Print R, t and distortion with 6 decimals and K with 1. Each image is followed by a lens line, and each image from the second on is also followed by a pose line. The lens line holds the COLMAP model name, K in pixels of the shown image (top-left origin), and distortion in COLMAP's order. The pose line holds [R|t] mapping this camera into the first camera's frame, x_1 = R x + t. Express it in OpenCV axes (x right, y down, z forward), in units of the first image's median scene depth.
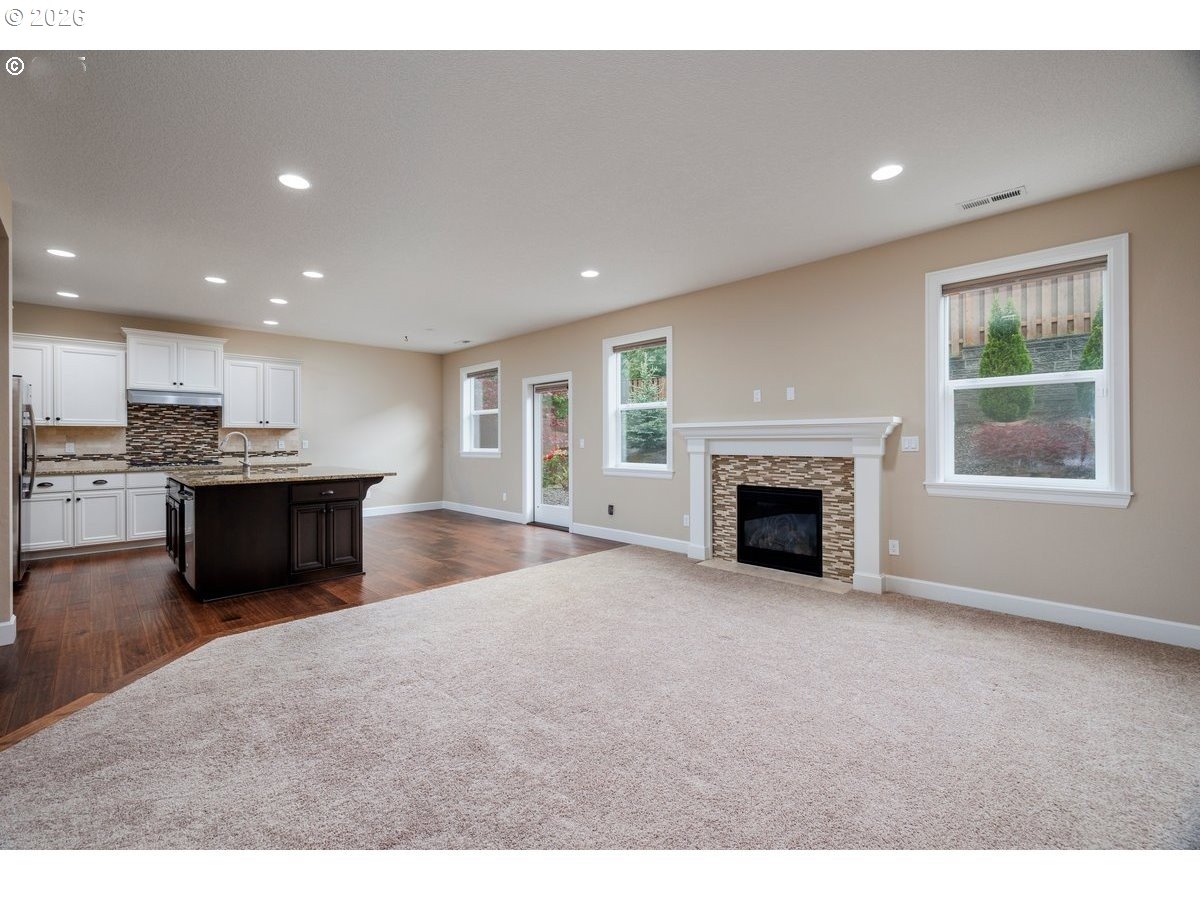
lens RADIAL K [[514.3, 0, 578.4], [0, 514.3, 445.4], [0, 0, 1]] dist [0.000414, 0.000357]
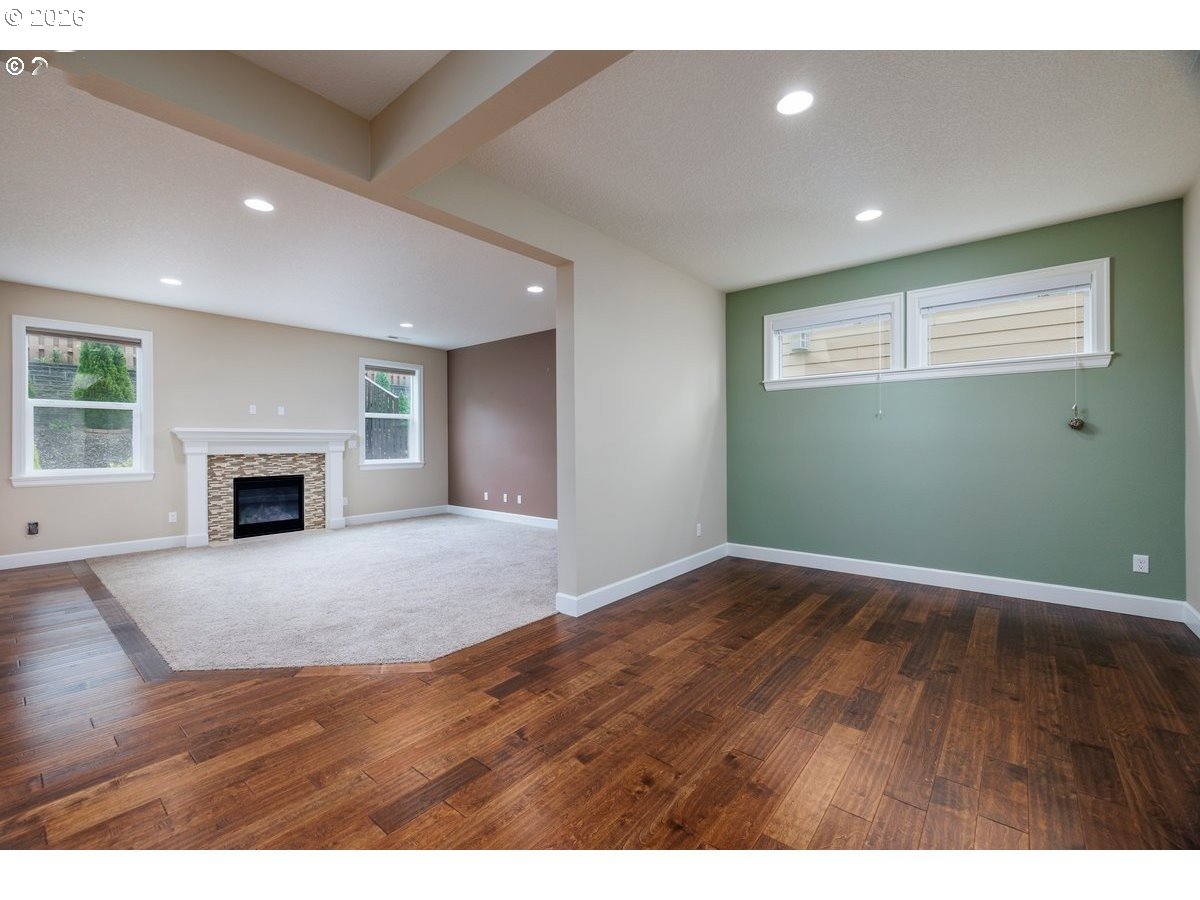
lens RADIAL K [[514.3, 0, 597.9], [0, 514.3, 444.9], [0, 0, 1]] dist [0.000414, 0.000357]
pose [[-0.113381, -0.004918, 0.993539, -1.052345], [0.009727, 0.999934, 0.006060, -0.003551], [-0.993504, 0.010351, -0.113326, 0.254287]]
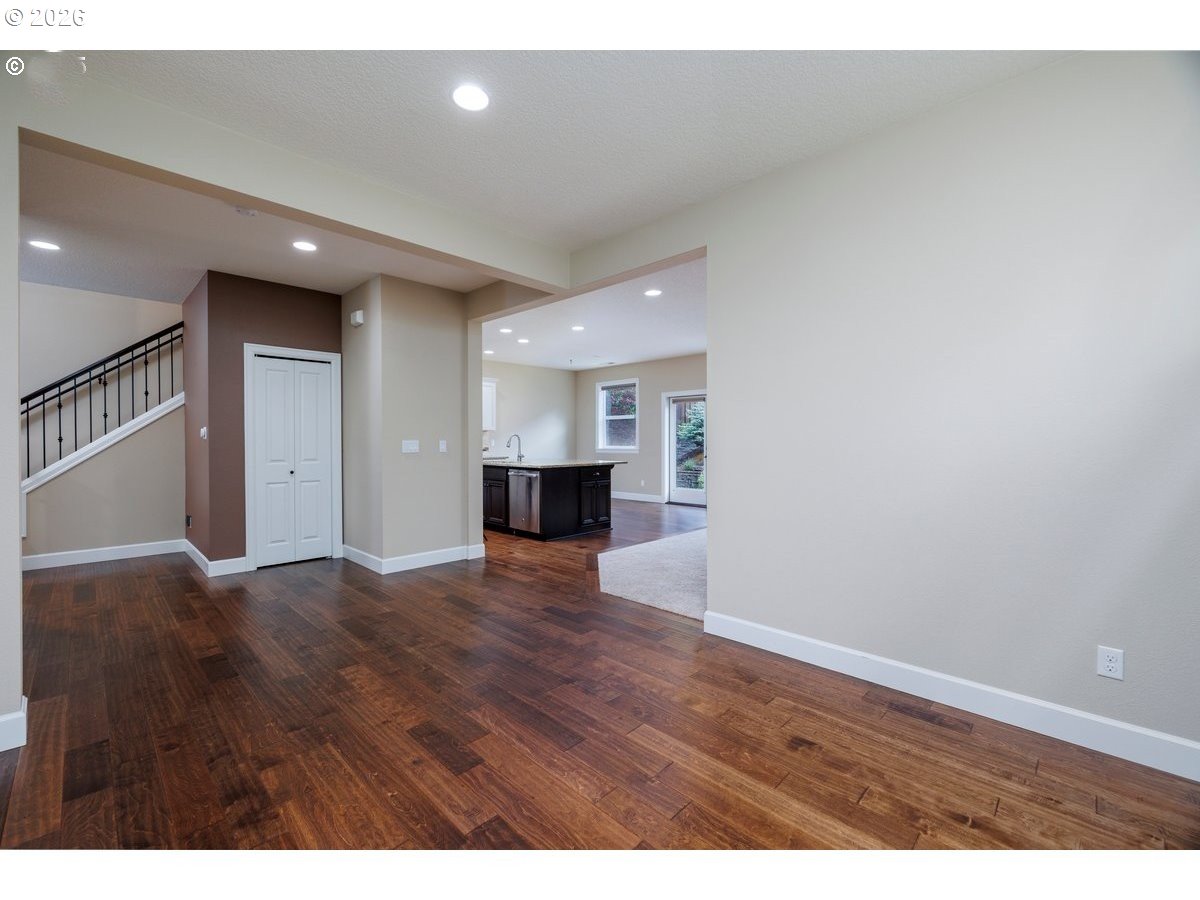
lens RADIAL K [[515.4, 0, 565.3], [0, 515.4, 445.0], [0, 0, 1]] dist [0.002264, 0.000360]
pose [[0.999800, 0.000686, -0.020005, -0.487350], [-0.000643, 0.999998, 0.002141, 0.001288], [0.020007, -0.002128, 0.999798, -0.471905]]
